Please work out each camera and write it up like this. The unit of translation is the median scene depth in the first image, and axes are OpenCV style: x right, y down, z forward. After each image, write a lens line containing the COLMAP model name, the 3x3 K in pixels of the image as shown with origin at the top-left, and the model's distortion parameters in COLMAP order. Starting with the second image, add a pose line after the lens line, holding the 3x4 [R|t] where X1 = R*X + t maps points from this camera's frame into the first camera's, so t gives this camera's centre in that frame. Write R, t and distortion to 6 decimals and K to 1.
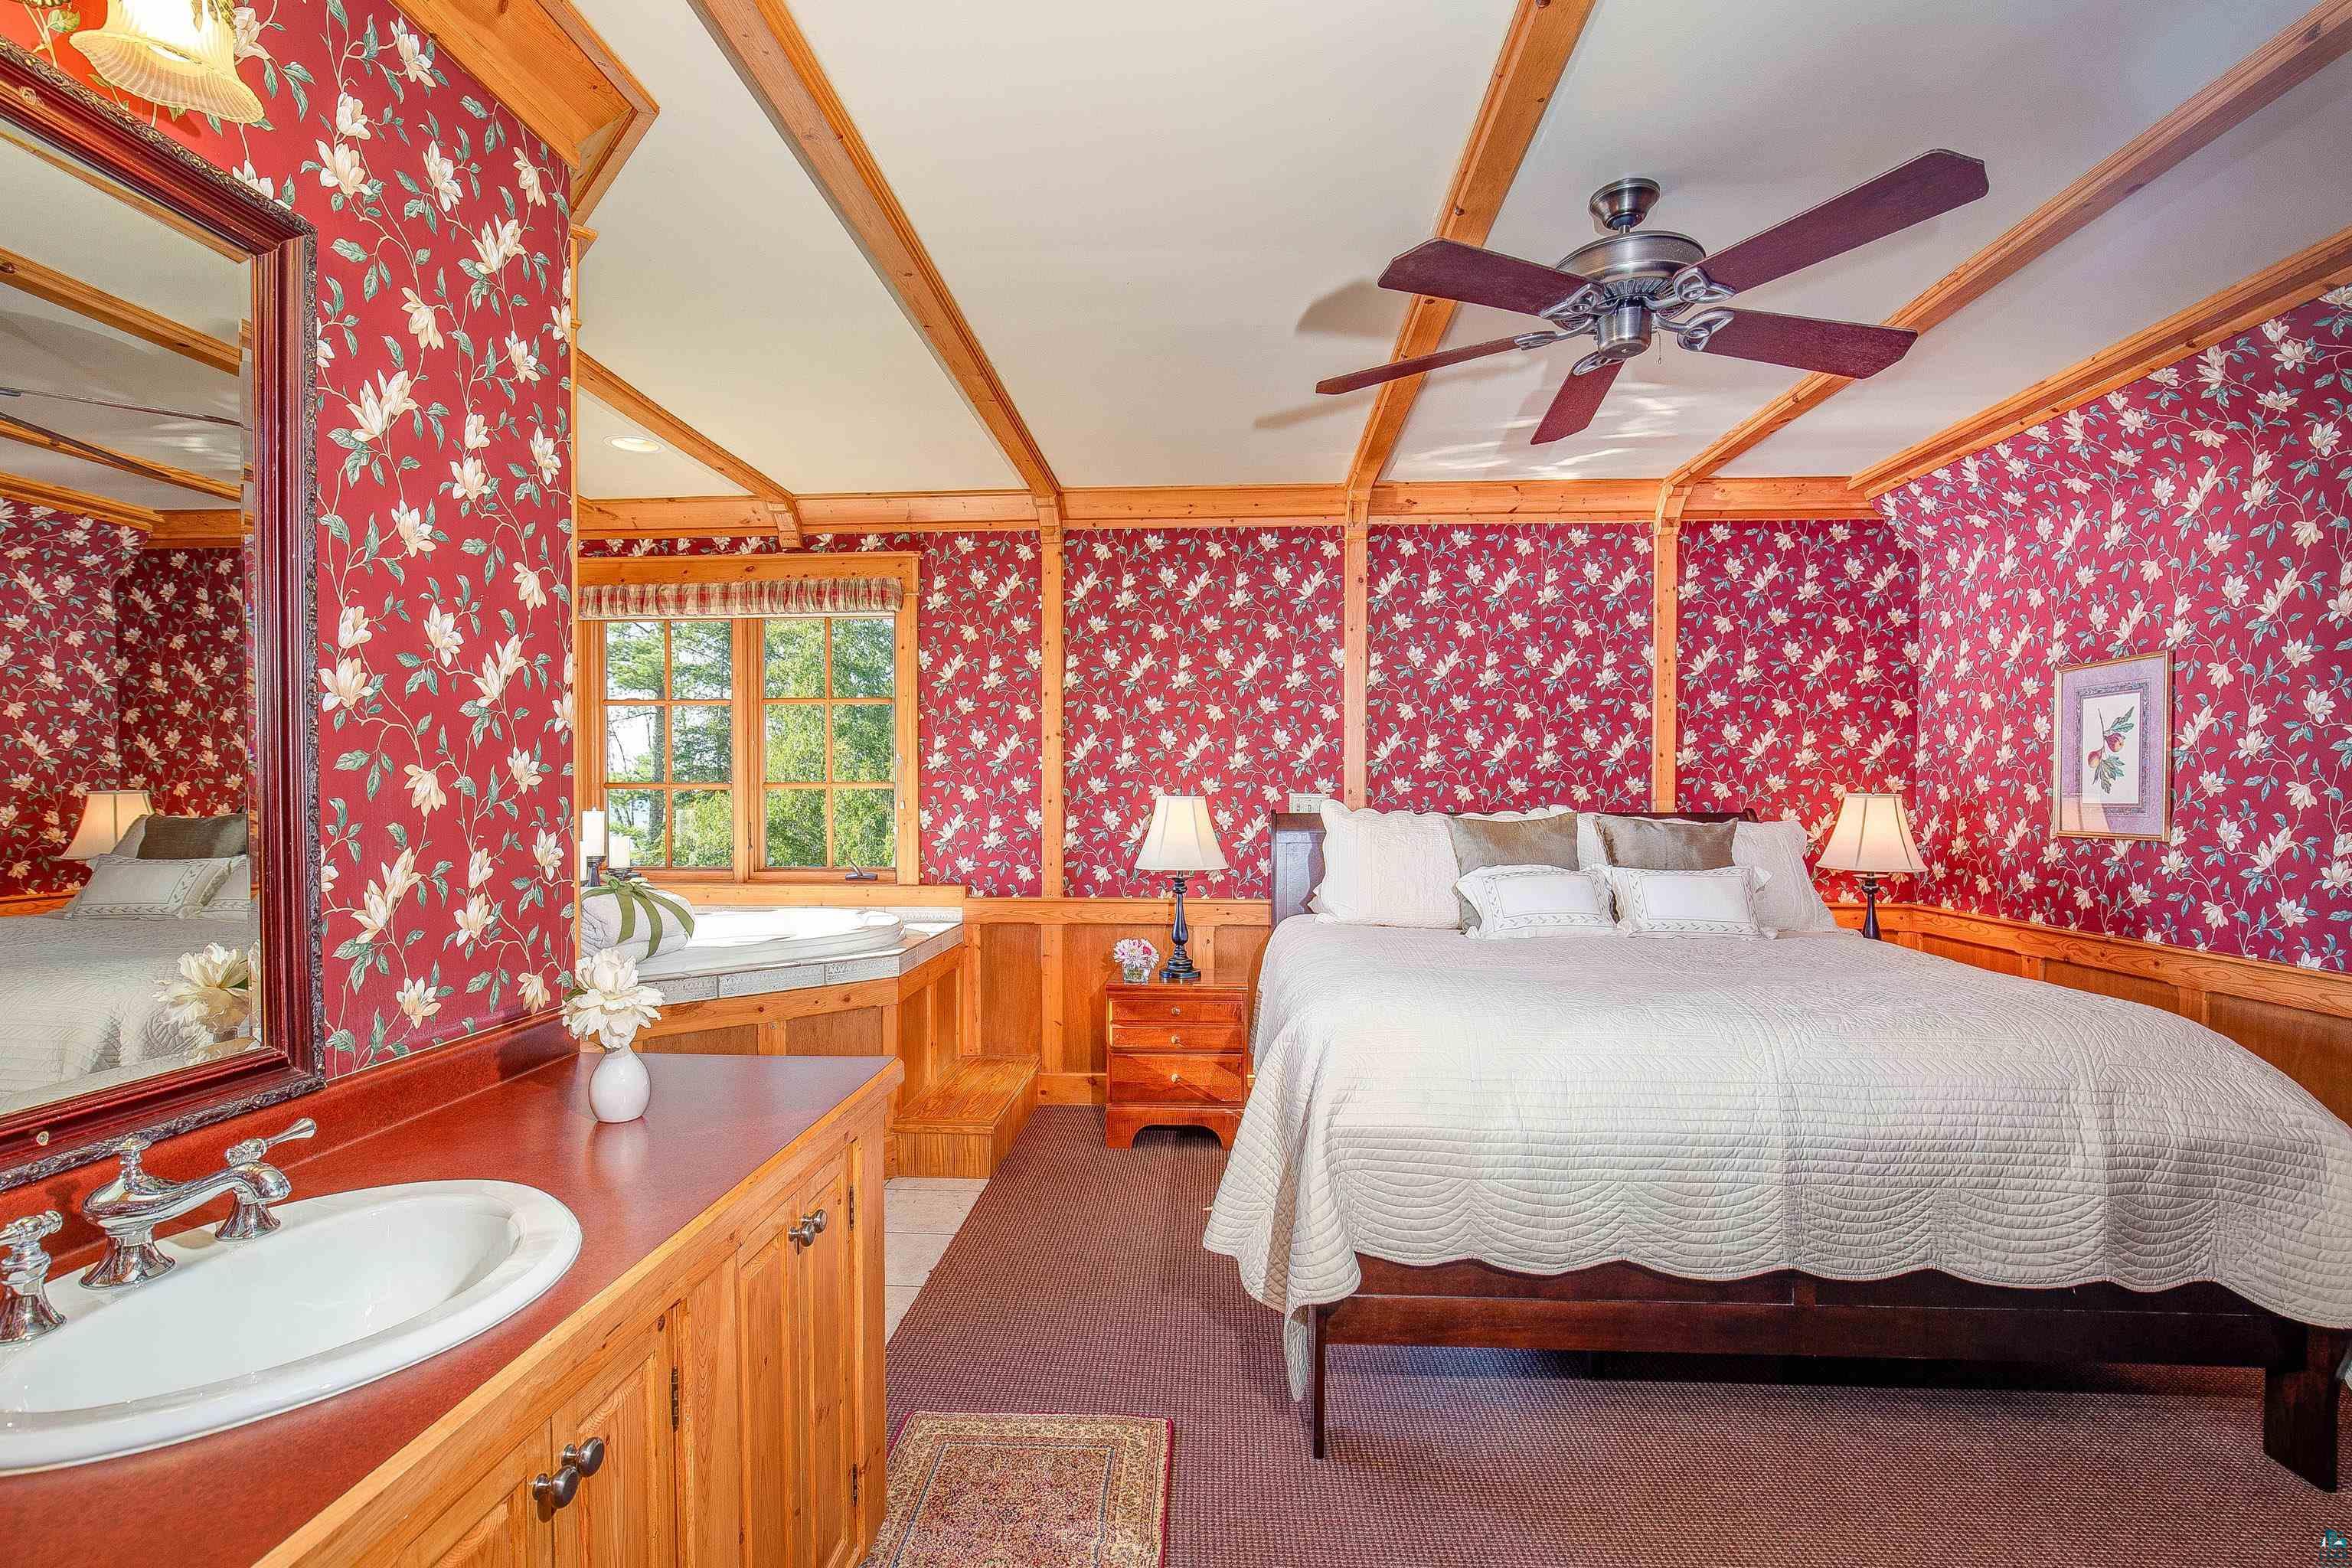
lens RADIAL K [[1097.2, 0, 1170.8], [0, 1097.2, 803.0], [0, 0, 1]] dist [-0.044800, 0.008114]
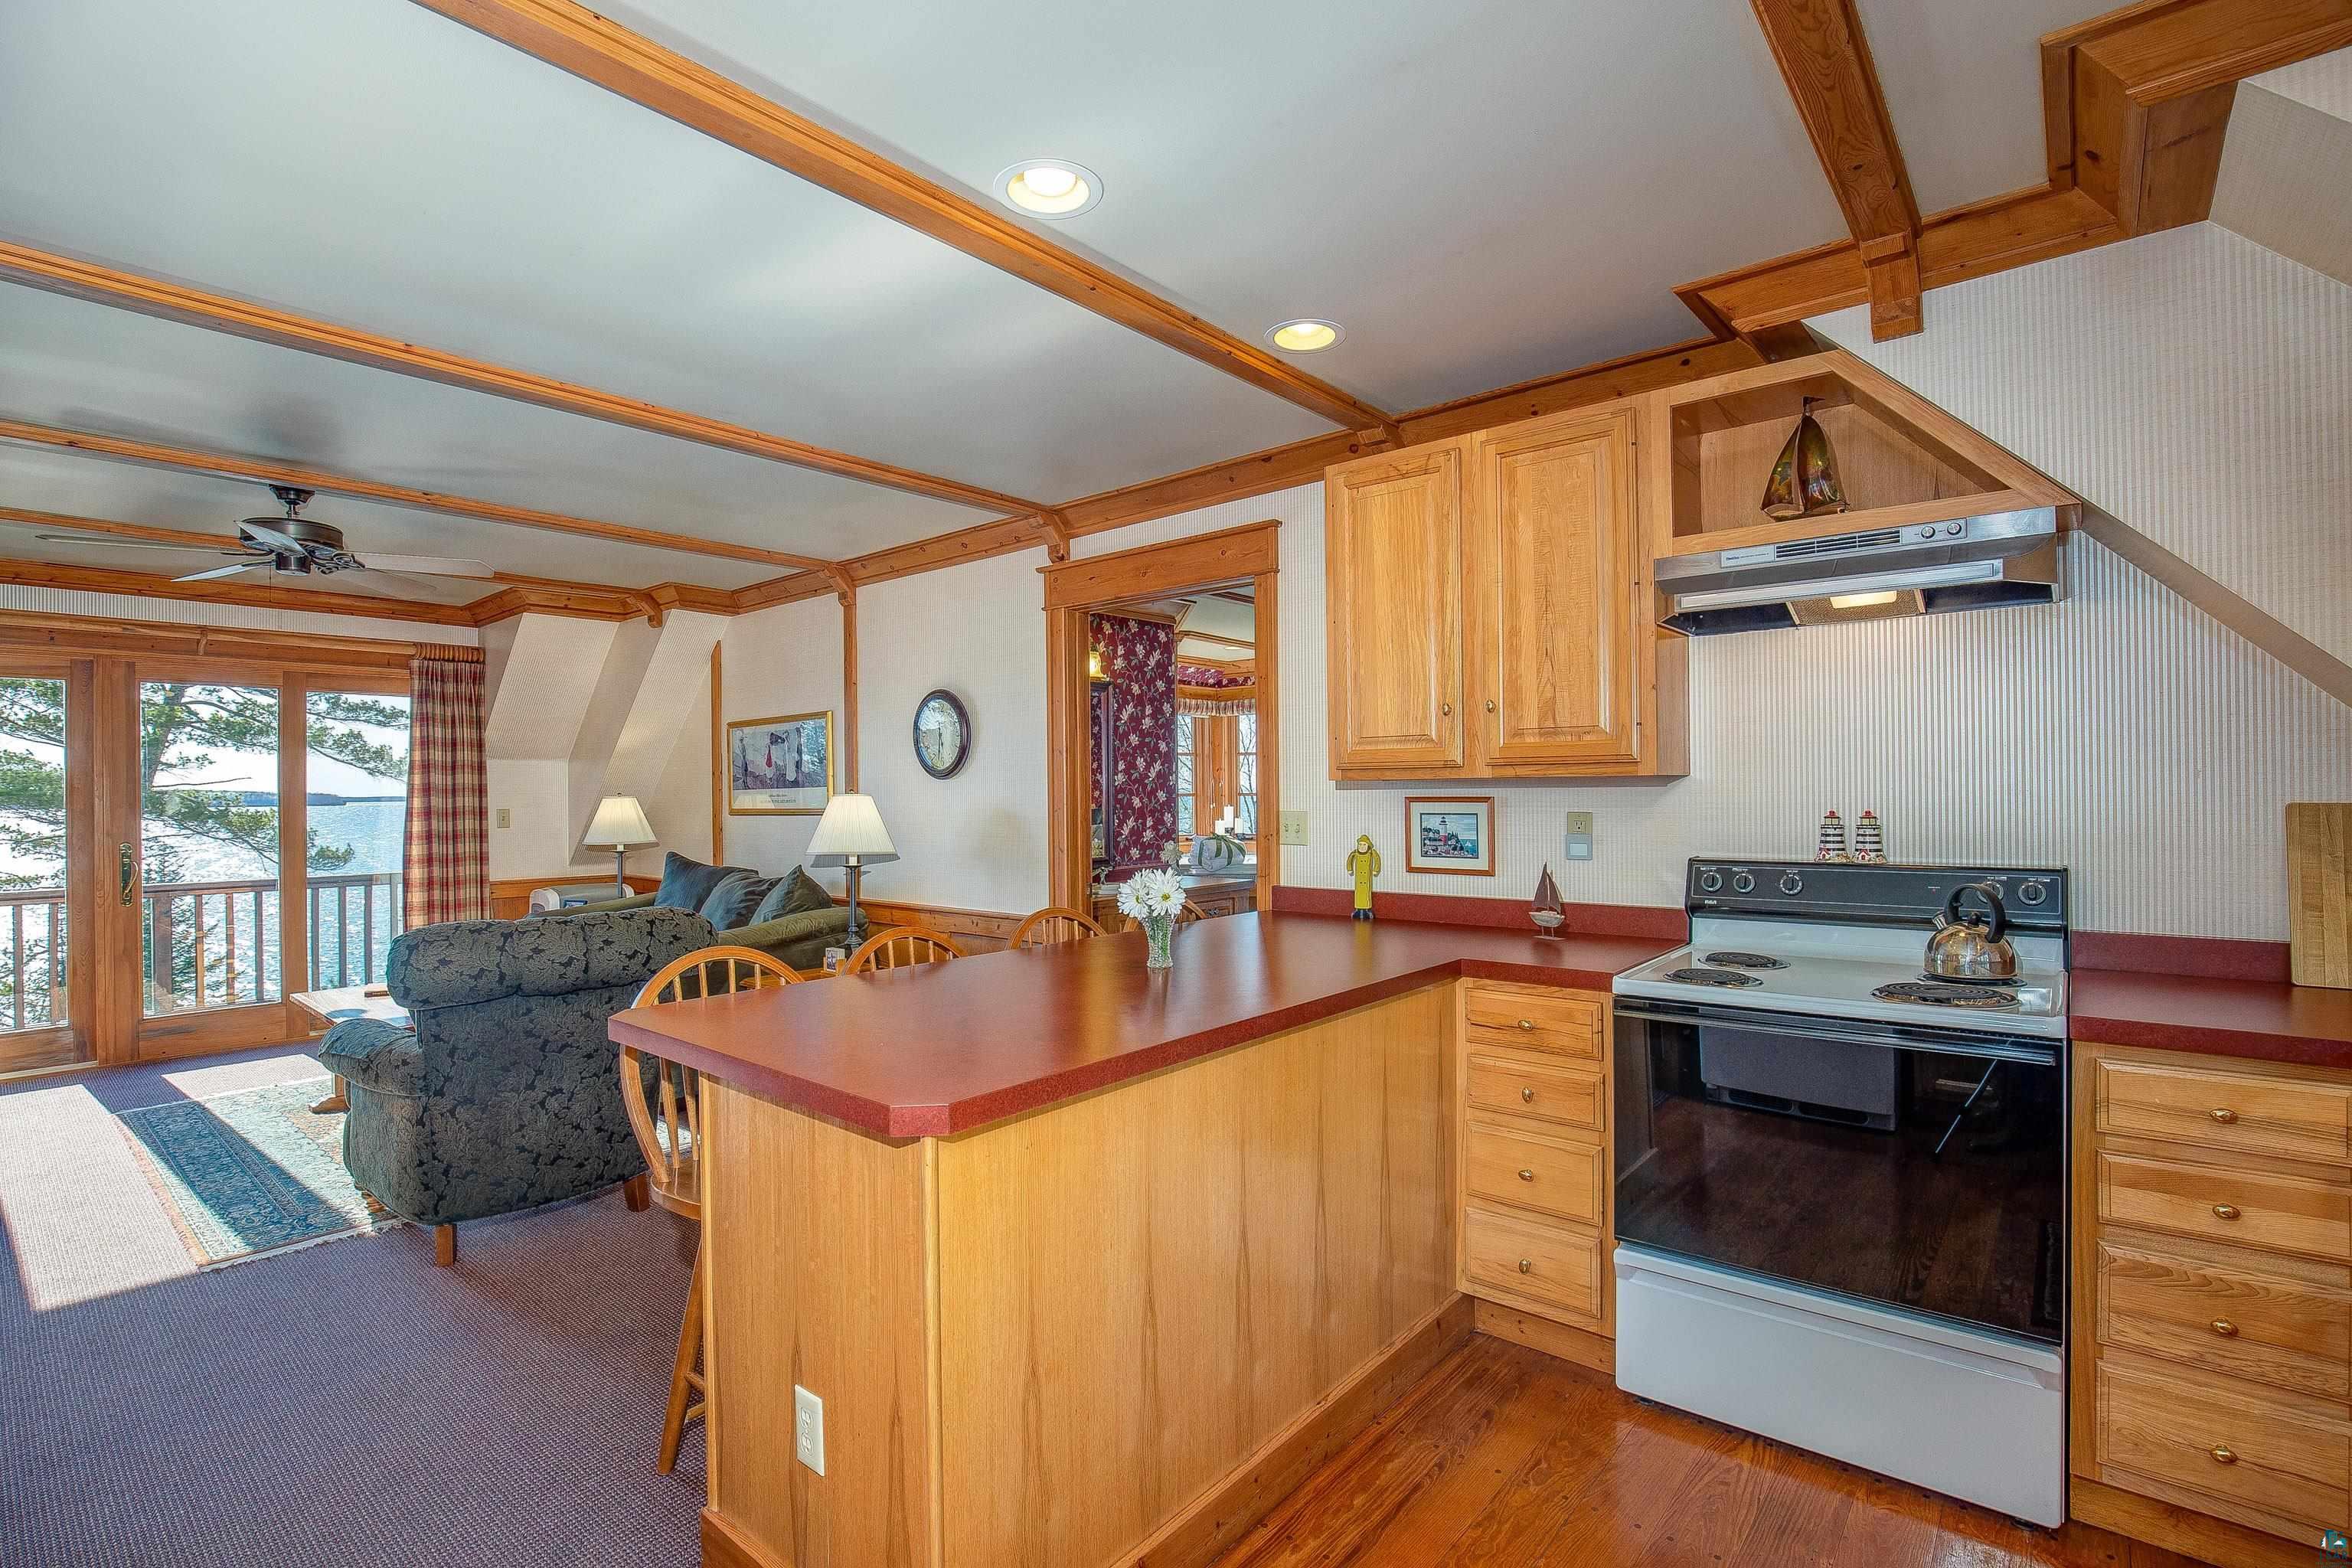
lens RADIAL K [[1097.2, 0, 1172.1], [0, 1097.2, 791.3], [0, 0, 1]] dist [-0.044800, 0.008114]
pose [[0.795553, -0.005671, -0.605857, 0.677467], [0.002123, 0.999976, -0.006572, -0.009463], [0.605880, 0.003943, 0.795546, -0.781456]]
